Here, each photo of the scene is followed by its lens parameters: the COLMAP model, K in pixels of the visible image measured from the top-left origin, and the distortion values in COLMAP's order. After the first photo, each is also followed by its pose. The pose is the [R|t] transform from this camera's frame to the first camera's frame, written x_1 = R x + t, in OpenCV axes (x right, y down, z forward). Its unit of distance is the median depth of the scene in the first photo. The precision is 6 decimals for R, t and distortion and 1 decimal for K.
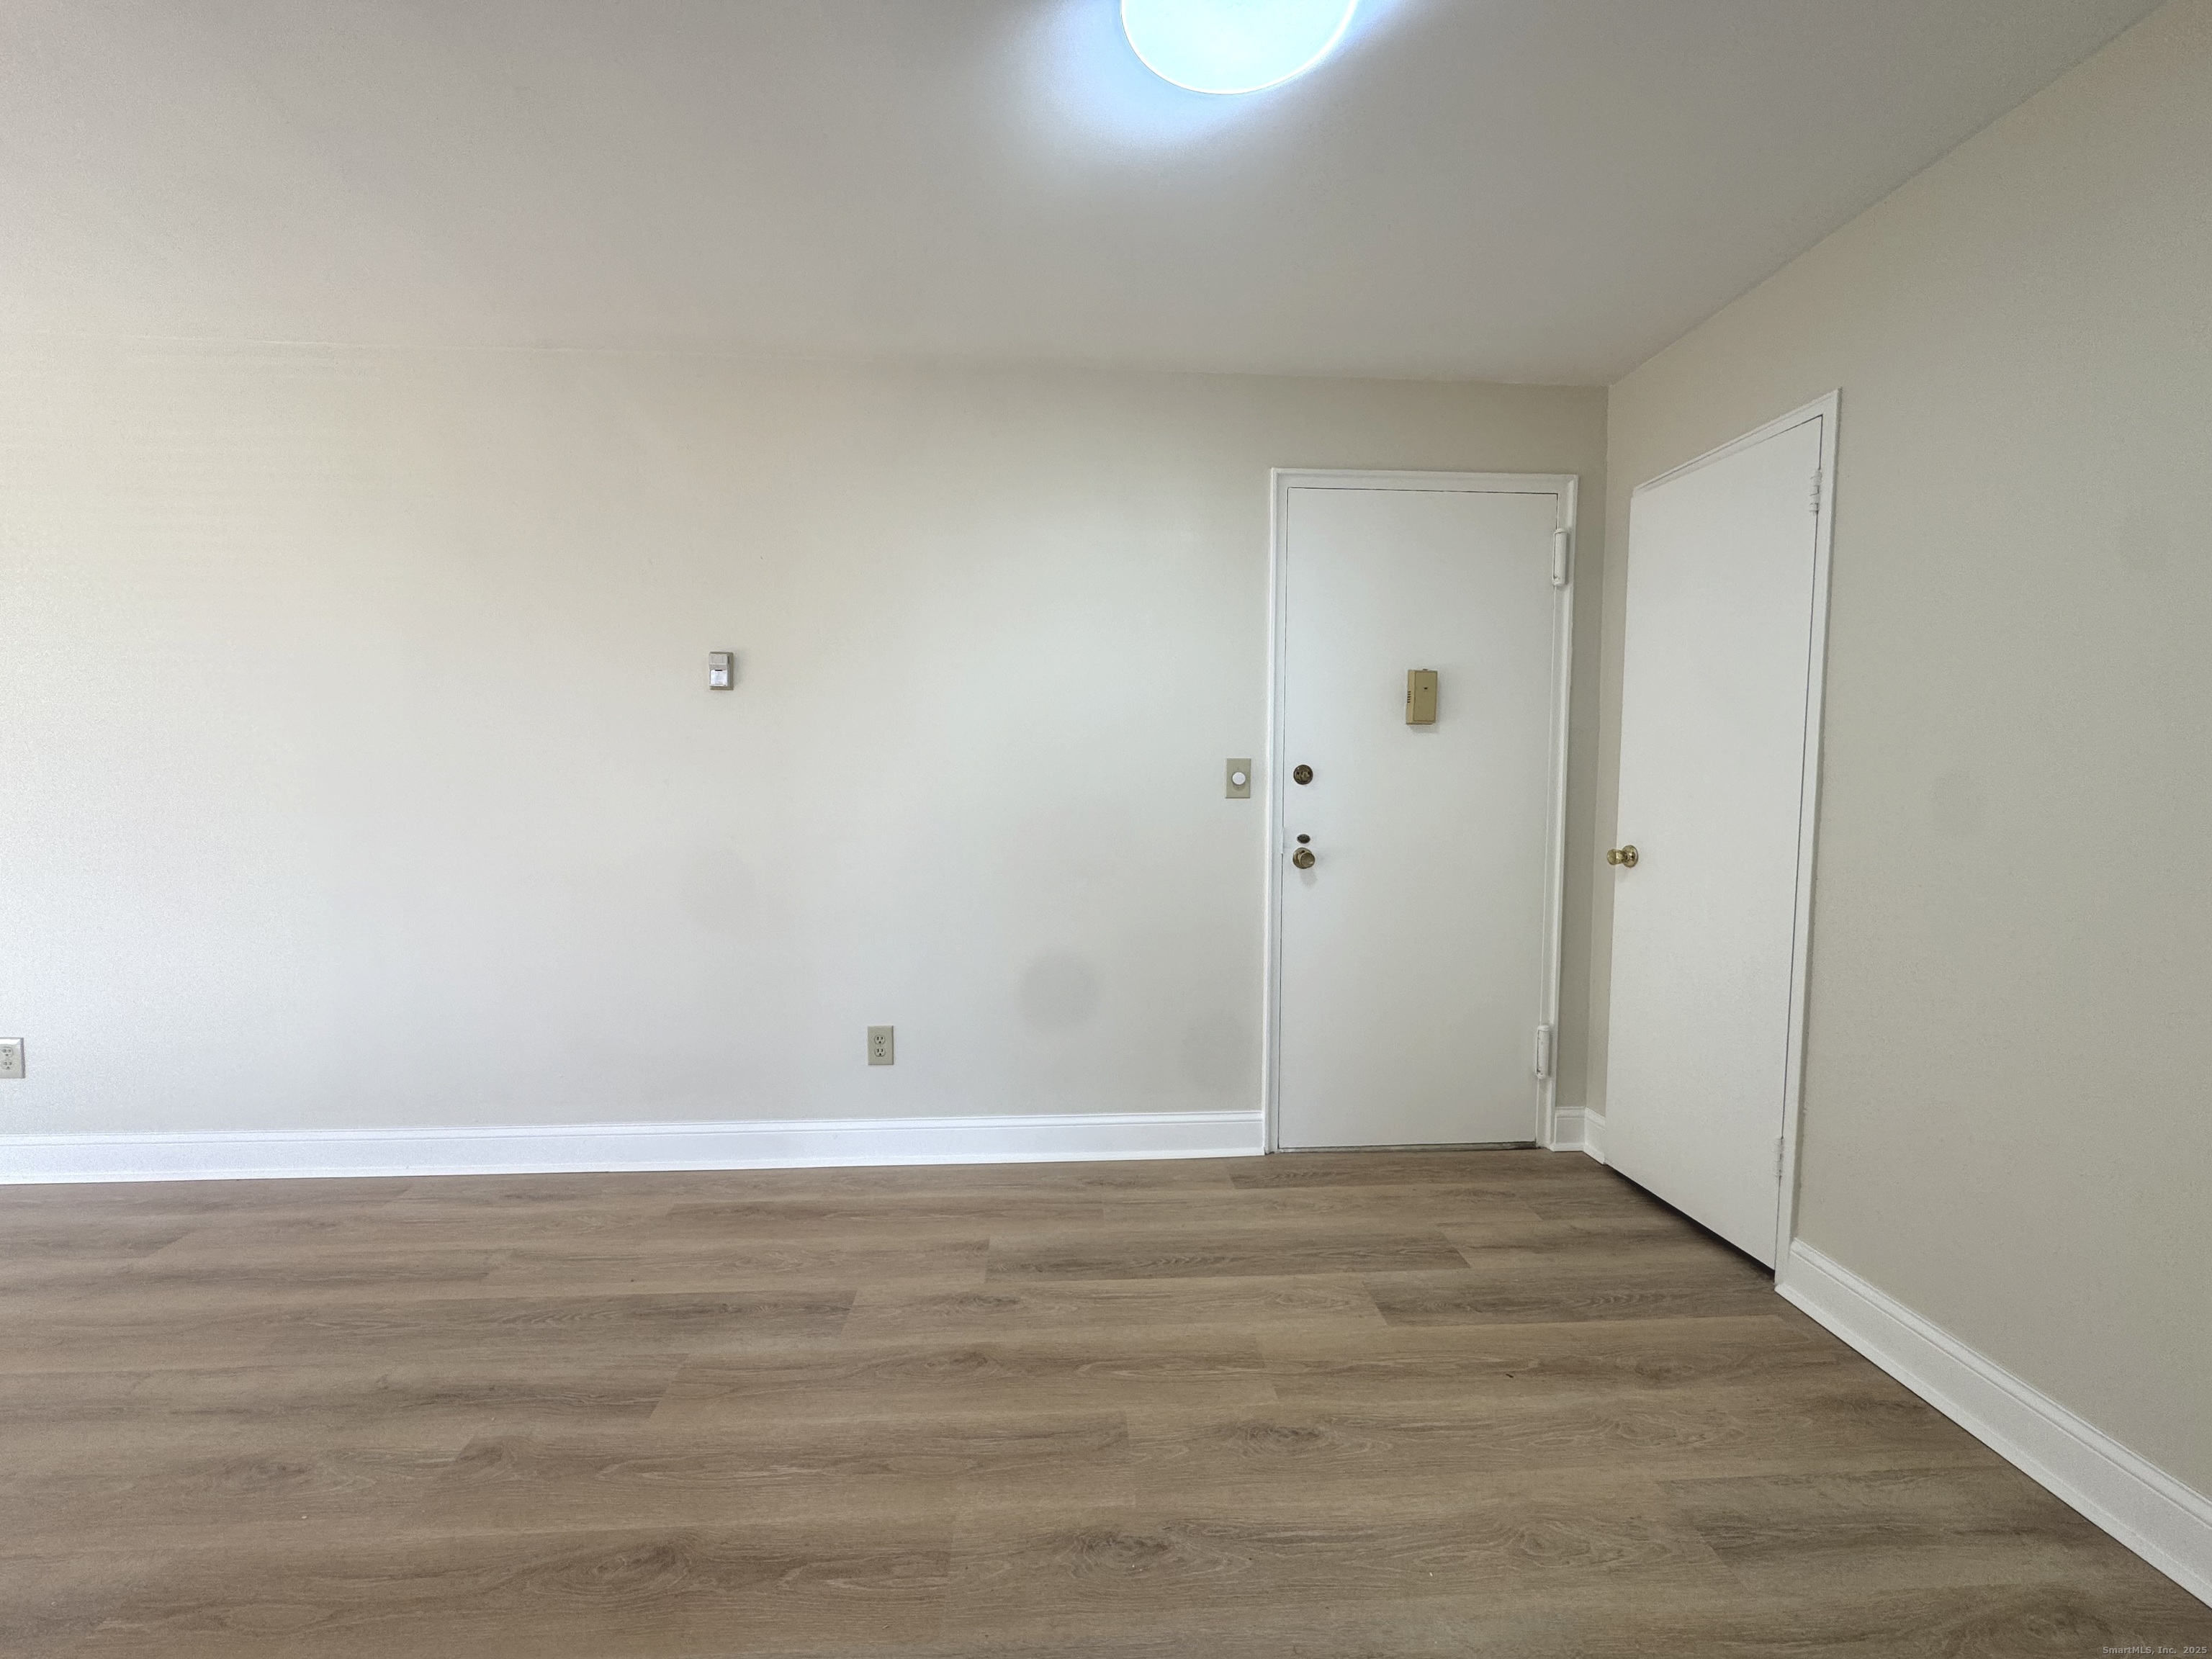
lens RADIAL K [[883.2, 0, 1112.2], [0, 883.2, 829.8], [0, 0, 1]] dist [-0.006465, 0.000846]
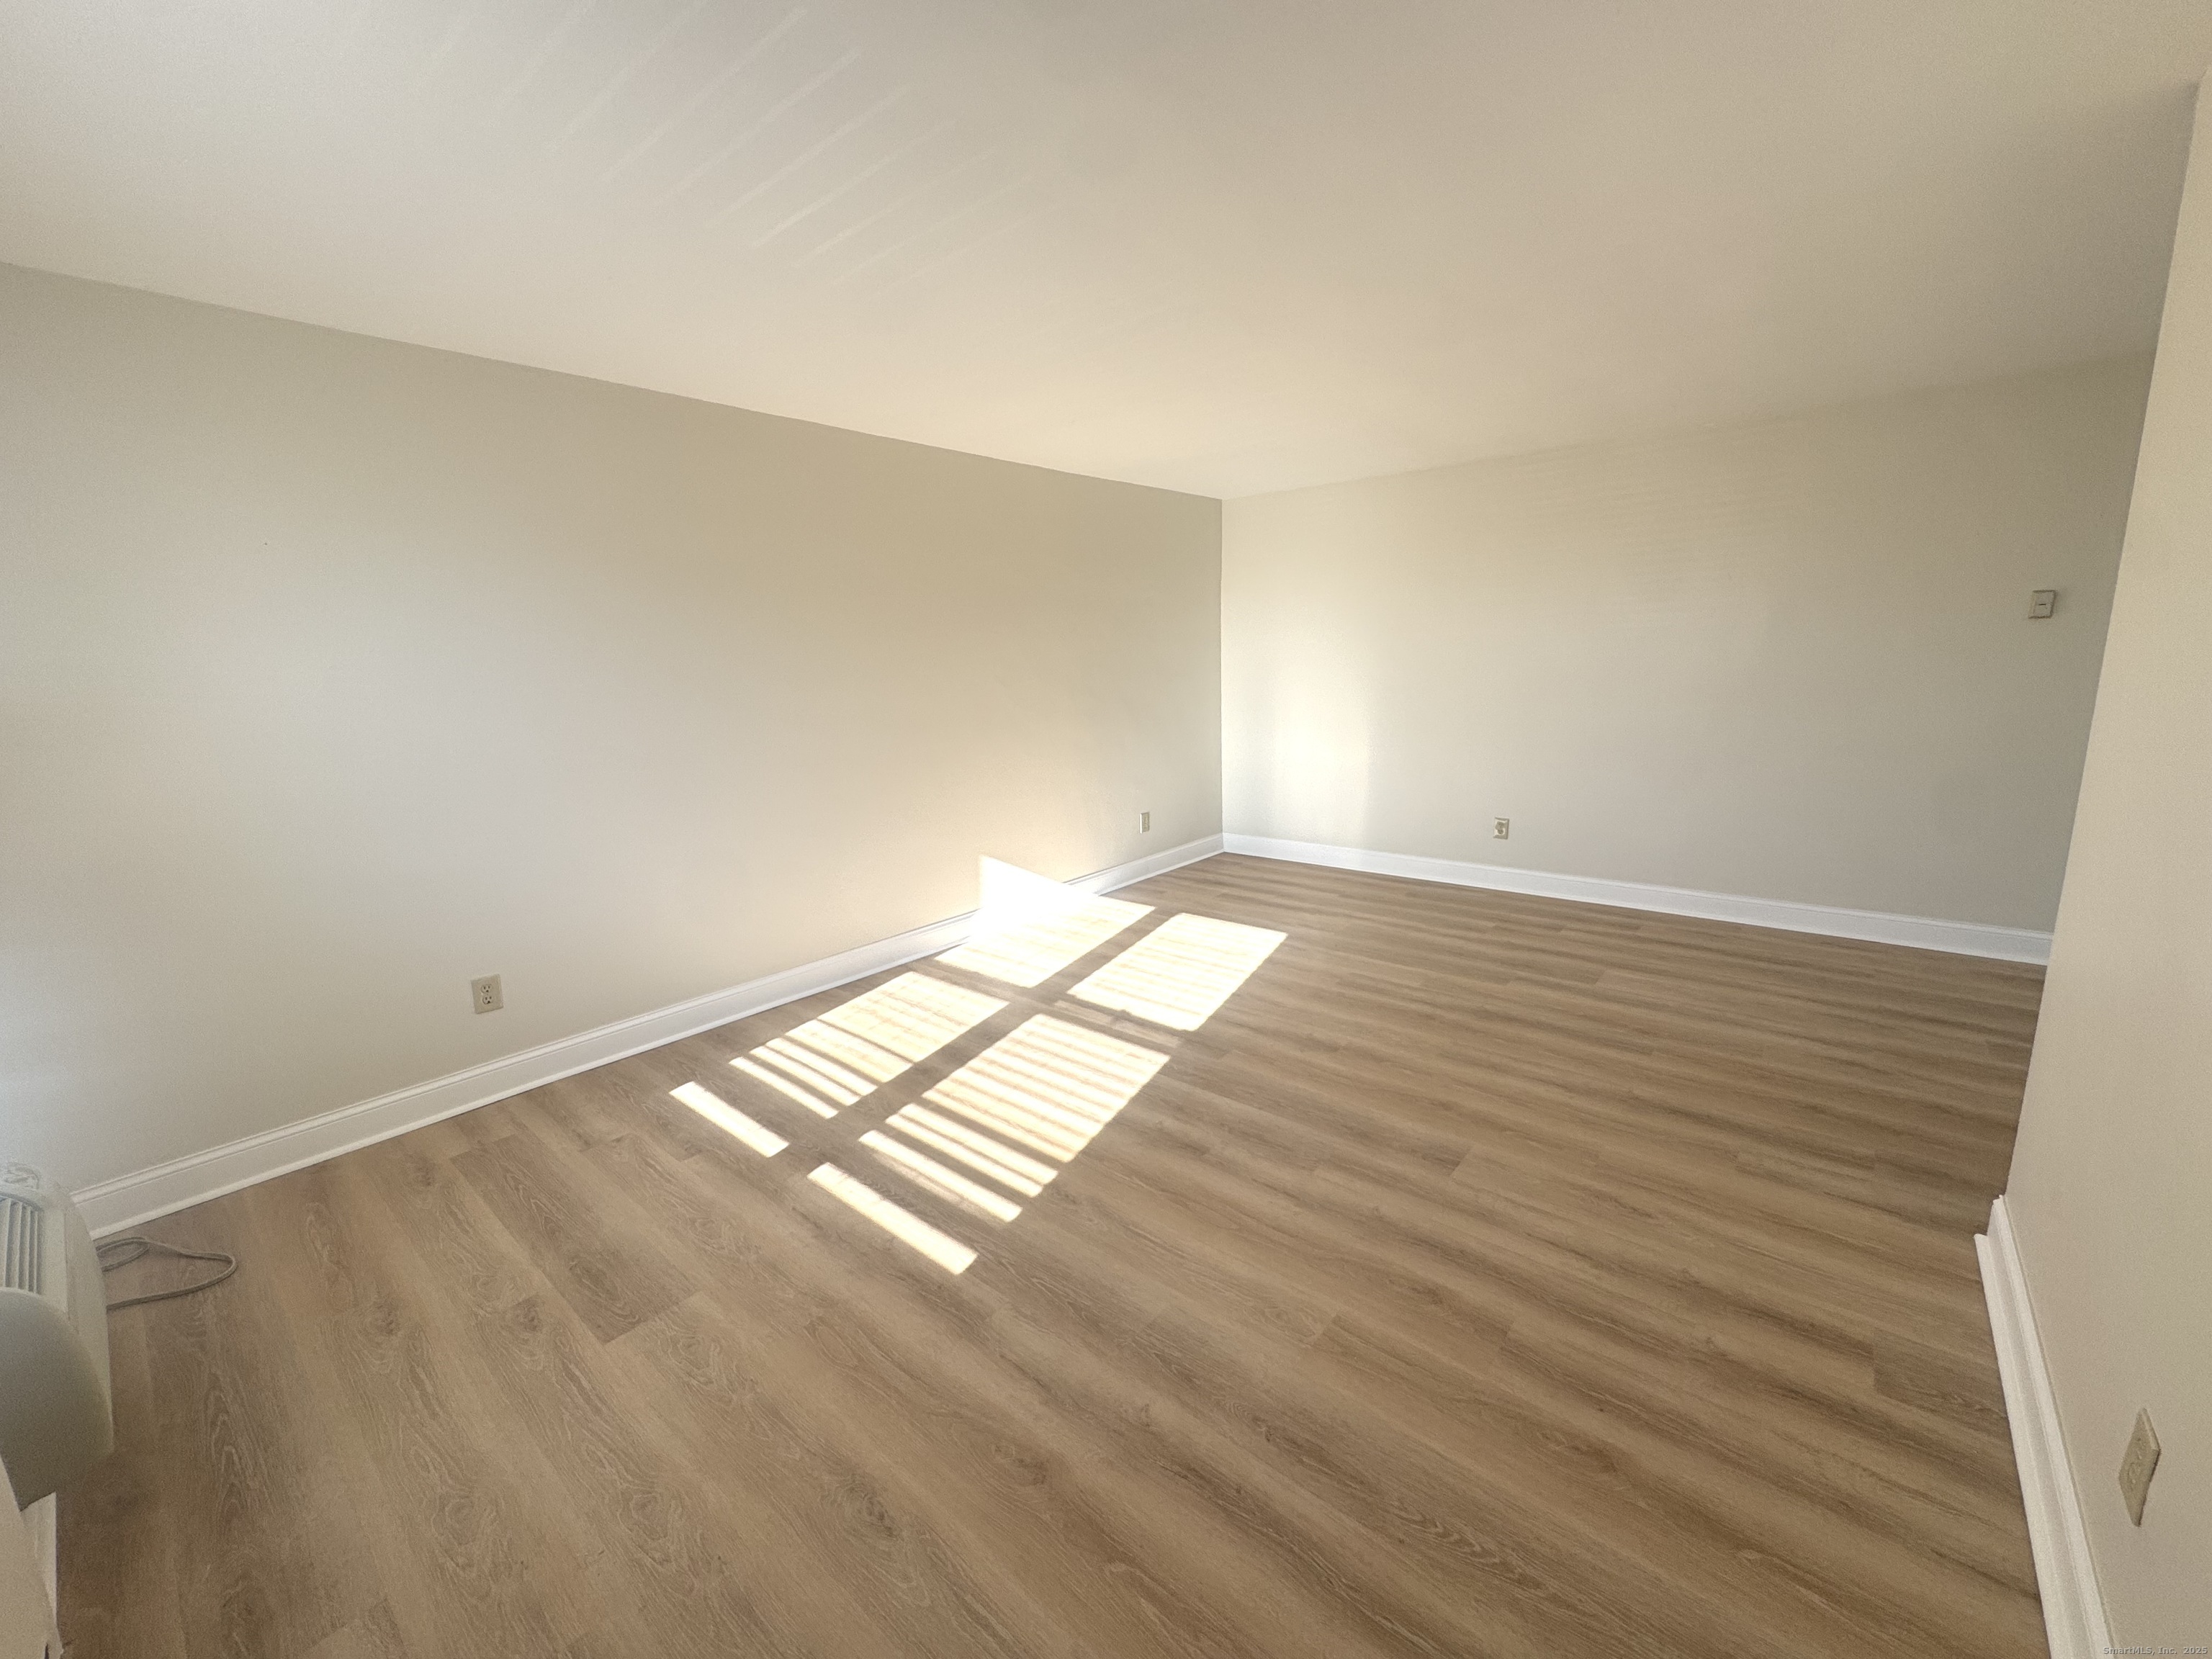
lens RADIAL K [[883.2, 0, 1107.9], [0, 883.2, 827.9], [0, 0, 1]] dist [-0.006465, 0.000846]
pose [[0.715702, 0.101521, -0.690988, -0.588746], [-0.005006, 0.990099, 0.140282, -0.022474], [0.698388, -0.096941, 0.709124, -1.205970]]
